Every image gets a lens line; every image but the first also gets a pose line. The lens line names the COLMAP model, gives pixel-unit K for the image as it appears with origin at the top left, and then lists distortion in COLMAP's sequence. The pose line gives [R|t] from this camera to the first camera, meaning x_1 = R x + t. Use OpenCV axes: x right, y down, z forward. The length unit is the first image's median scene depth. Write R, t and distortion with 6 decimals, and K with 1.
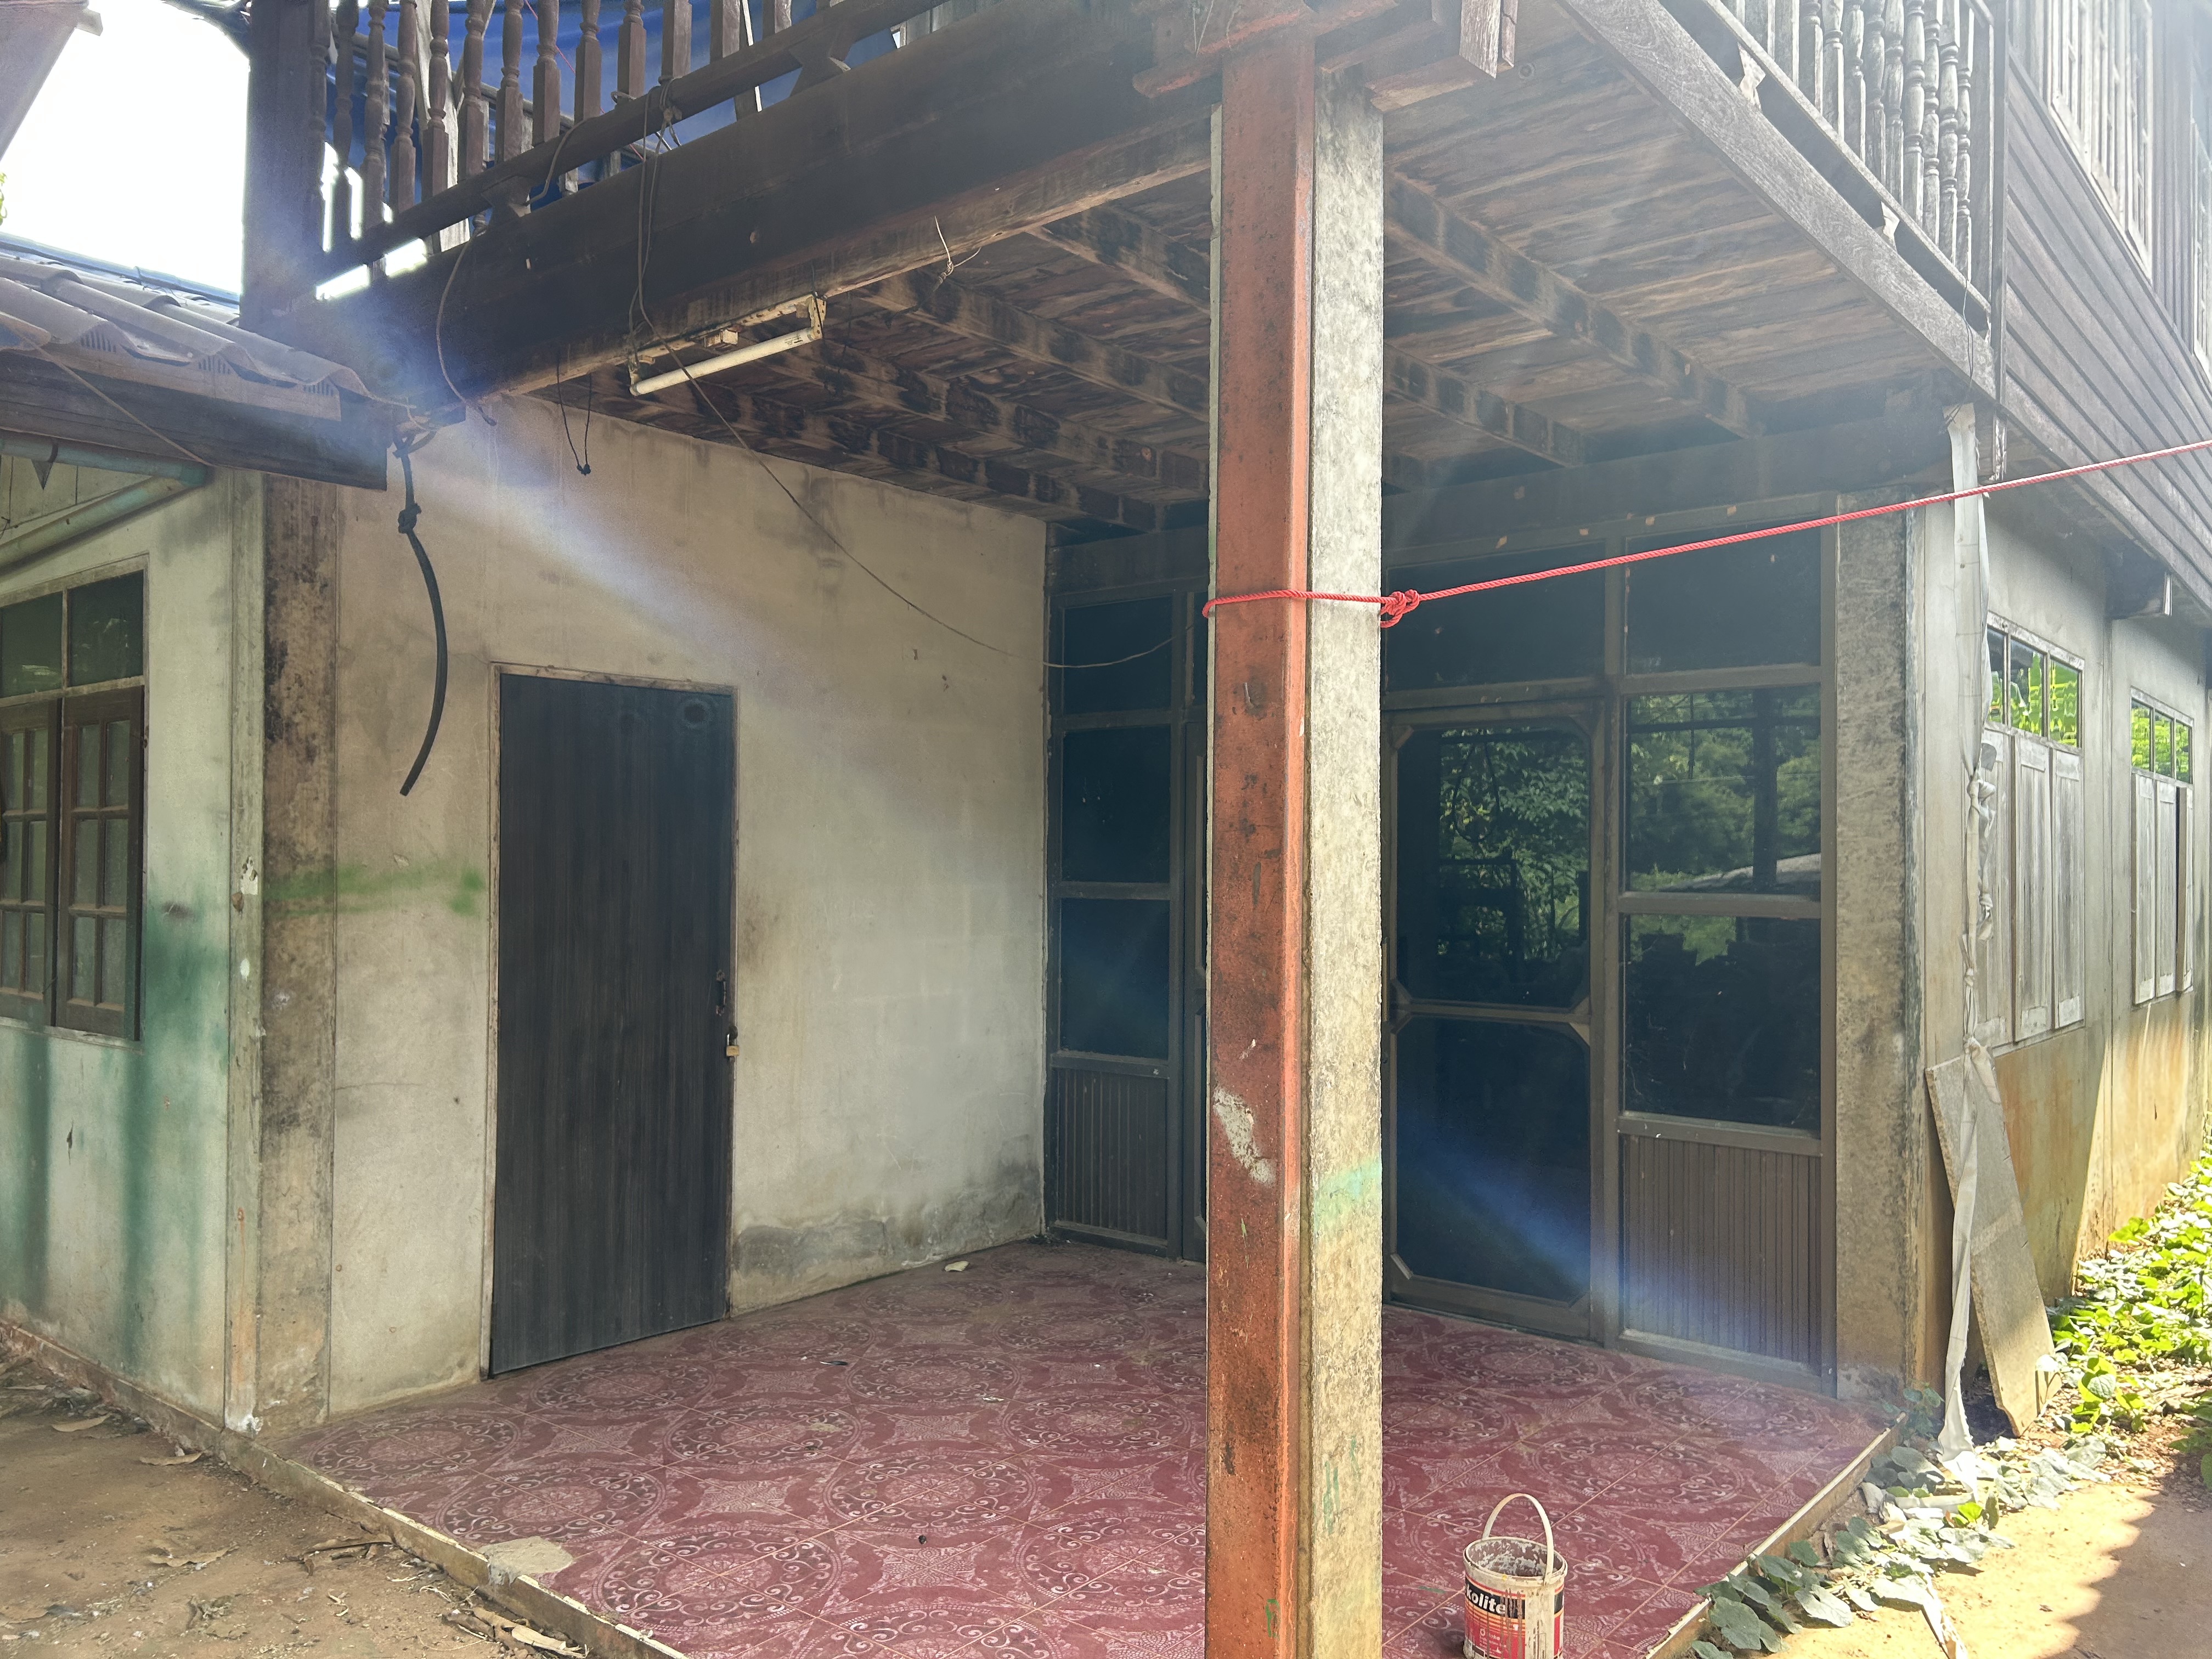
lens RADIAL K [[1678.9, 0, 1125.3], [0, 1678.9, 829.2], [0, 0, 1]] dist [0.046603, -0.045341]
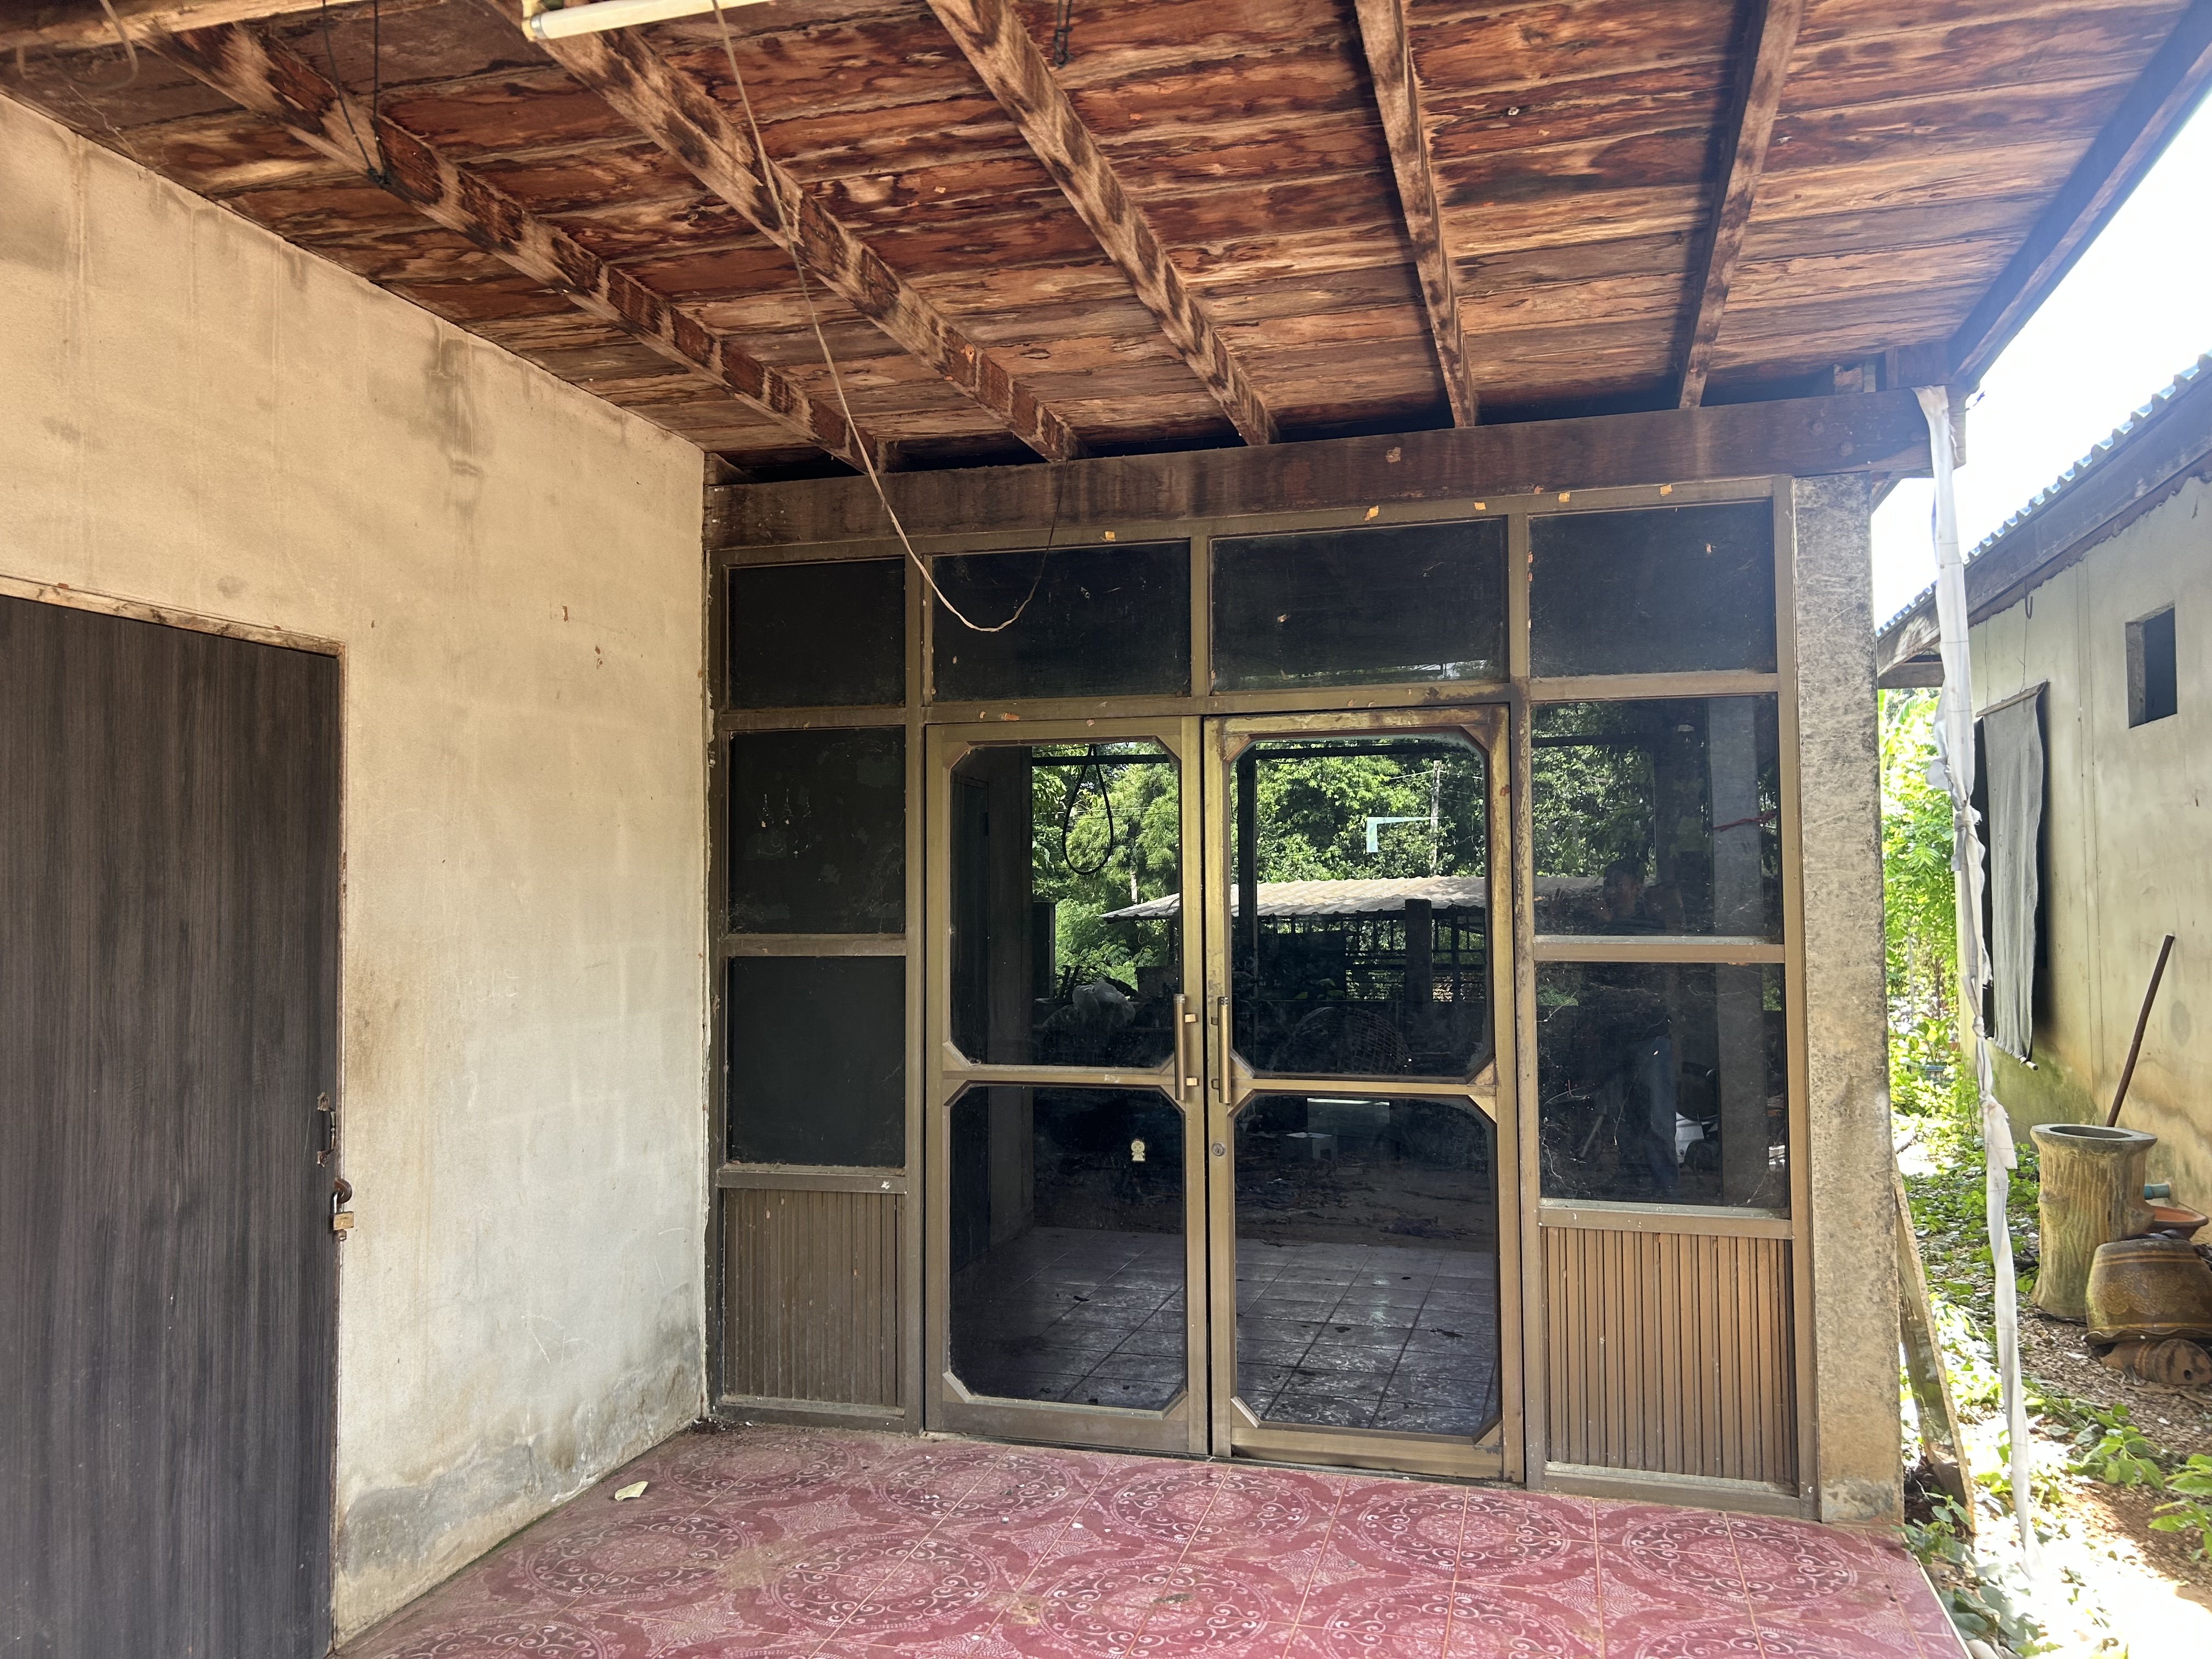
lens RADIAL K [[1678.9, 0, 1097.1], [0, 1678.9, 828.0], [0, 0, 1]] dist [0.046603, -0.045341]
pose [[0.915190, 0.003131, 0.403011, -0.238103], [0.004390, 0.999833, -0.017738, -0.002560], [-0.403000, 0.018003, 0.915023, 0.315984]]
